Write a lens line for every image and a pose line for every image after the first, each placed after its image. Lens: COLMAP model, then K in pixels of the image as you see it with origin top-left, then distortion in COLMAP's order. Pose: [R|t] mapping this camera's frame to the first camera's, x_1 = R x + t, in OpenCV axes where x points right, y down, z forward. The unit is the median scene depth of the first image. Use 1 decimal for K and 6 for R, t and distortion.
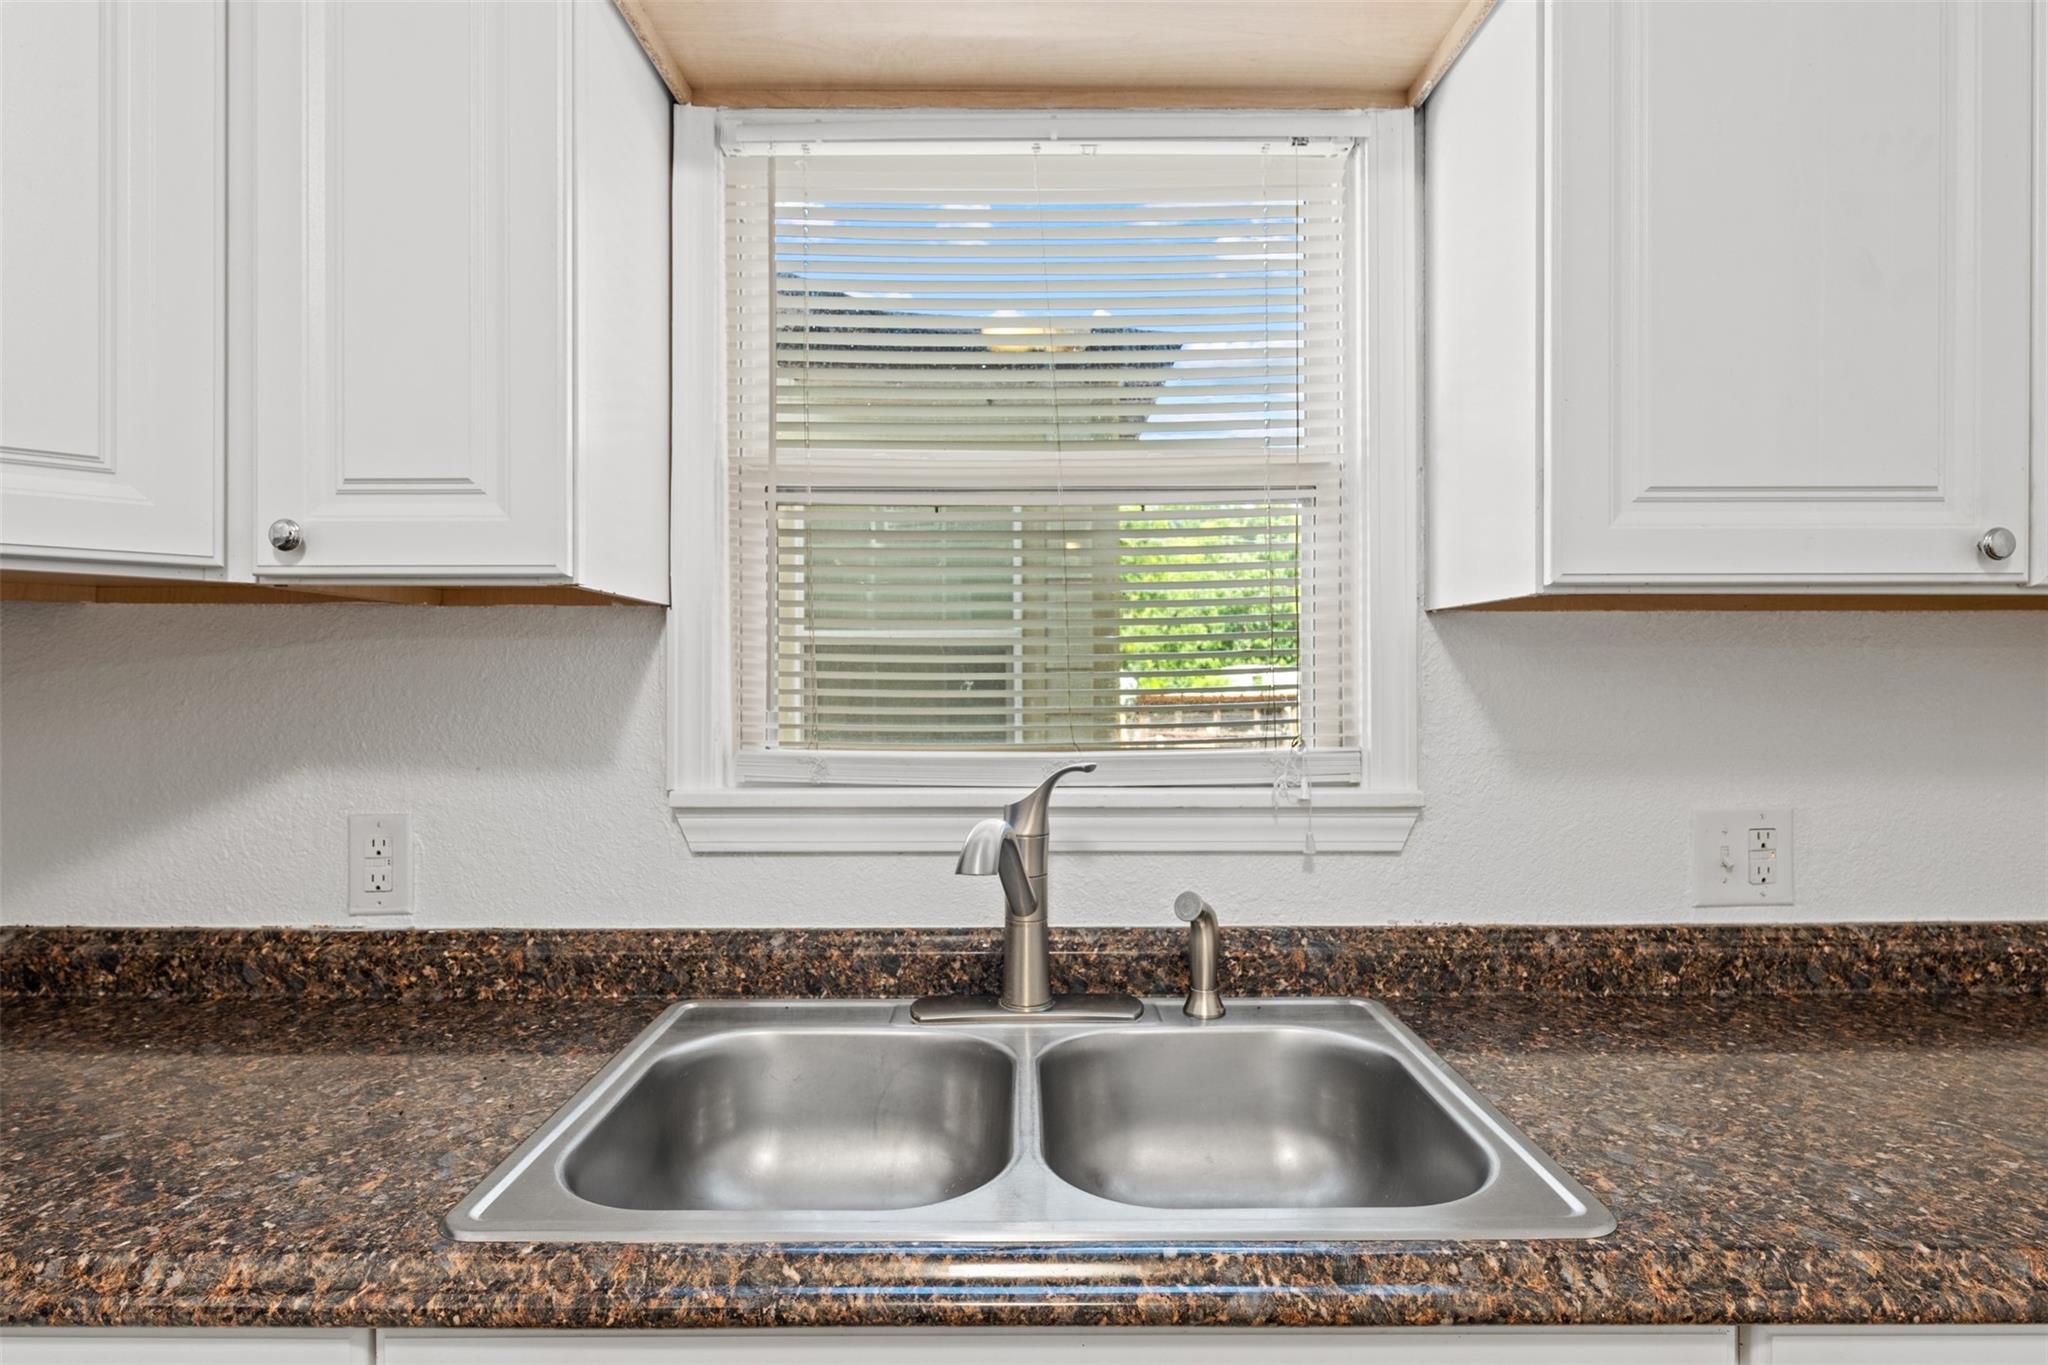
lens RADIAL K [[1120.9, 0, 1025.1], [0, 1120.9, 682.0], [0, 0, 1]] dist [0.001555, 0.000075]
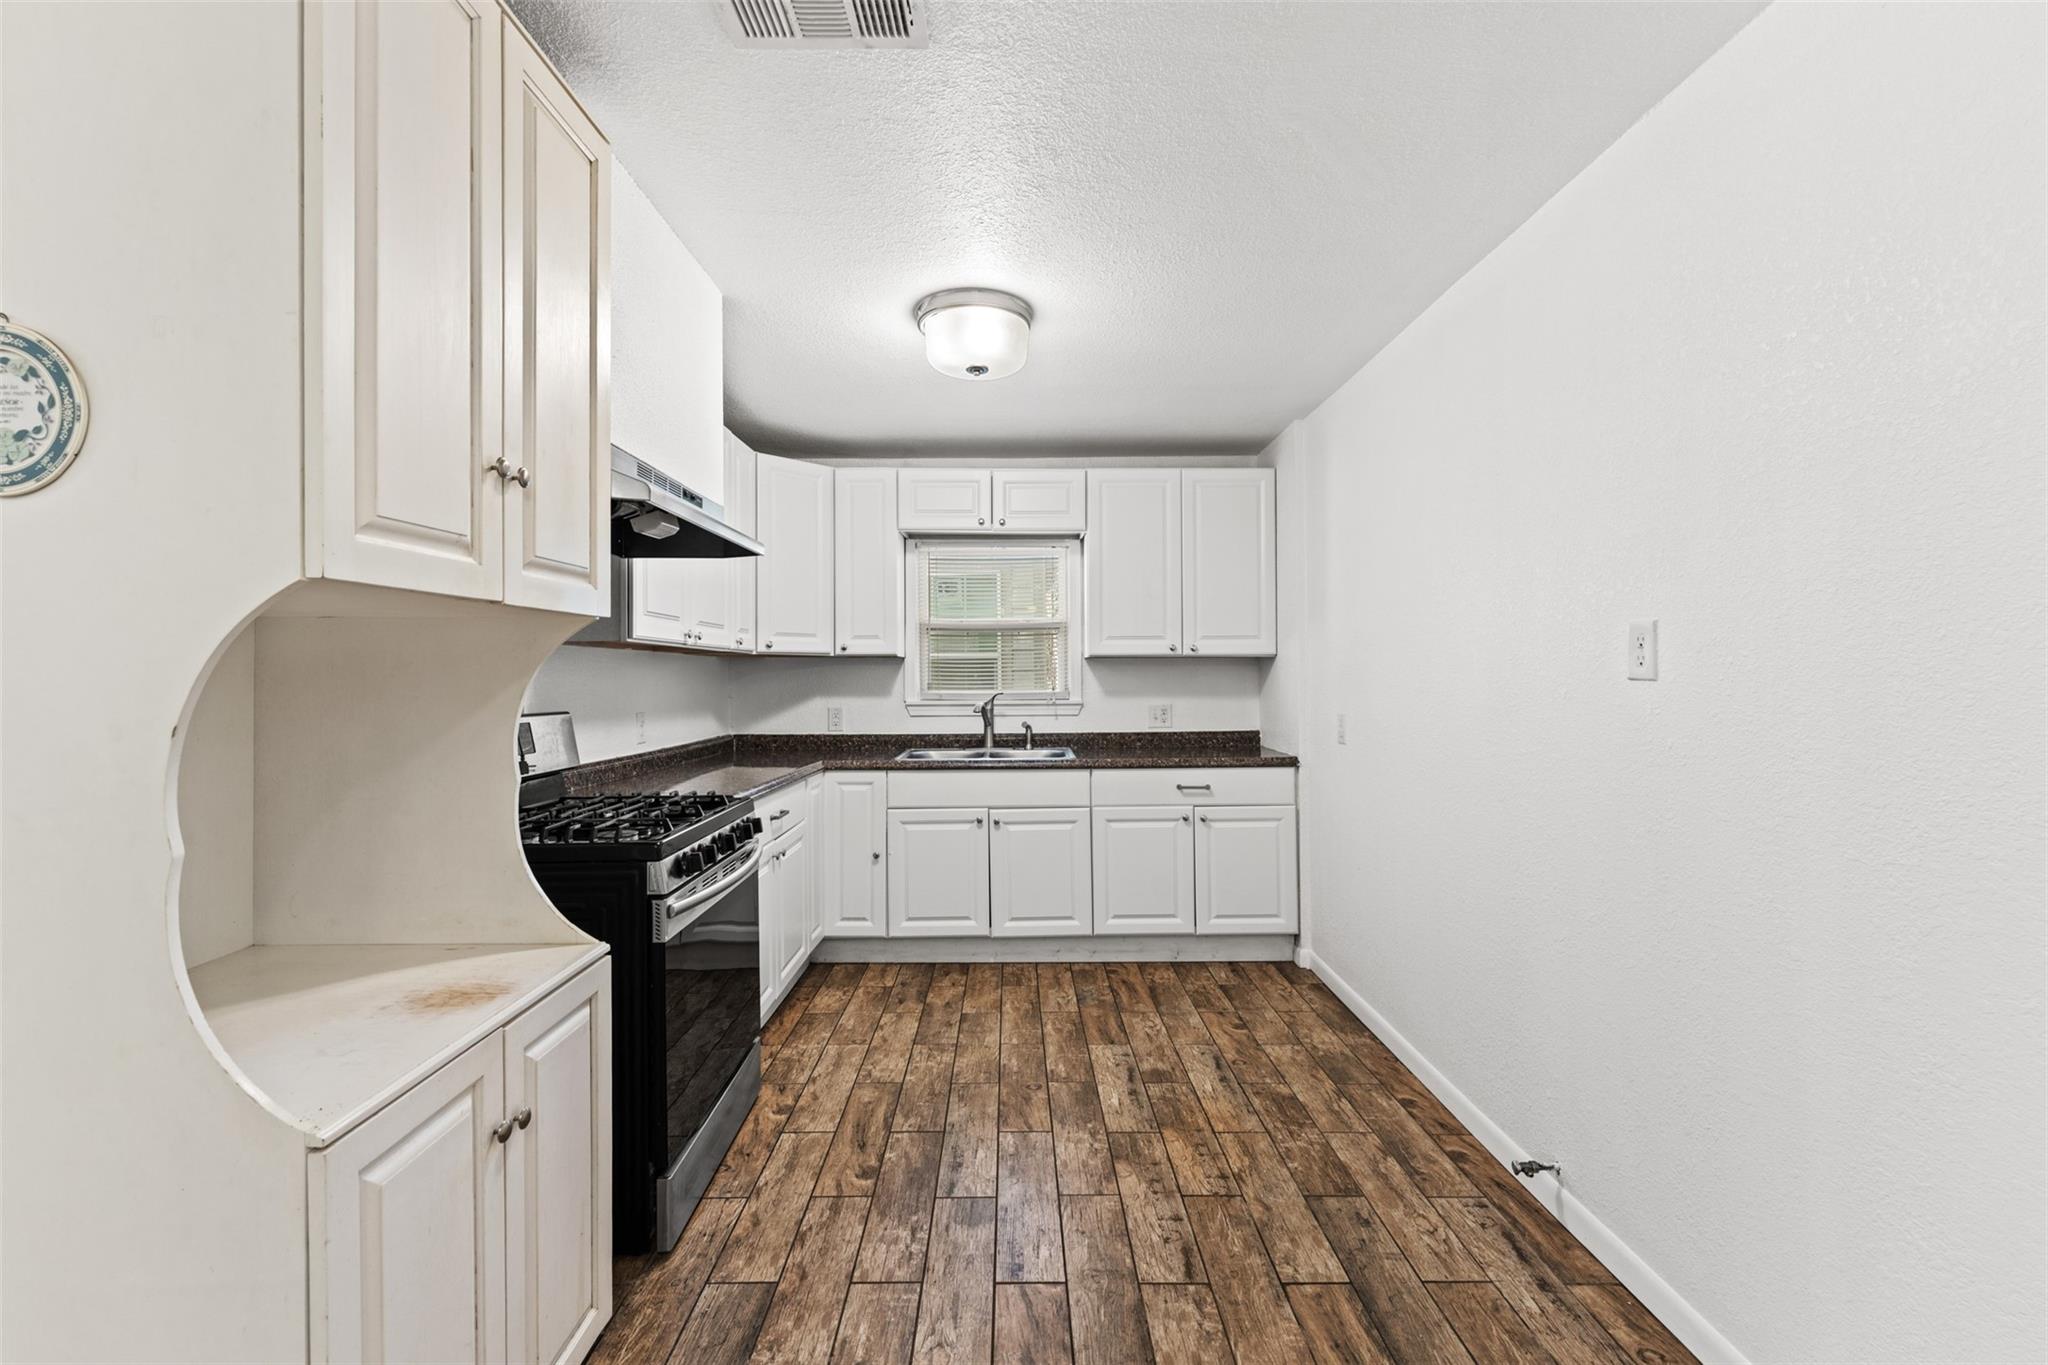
lens RADIAL K [[885.4, 0, 1020.4], [0, 885.4, 673.2], [0, 0, 1]] dist [-0.000247, -0.000001]
pose [[0.999994, -0.003349, -0.000716, 0.123092], [0.003345, 0.999981, -0.005182, 0.010696], [0.000734, 0.005179, 0.999986, -2.376746]]
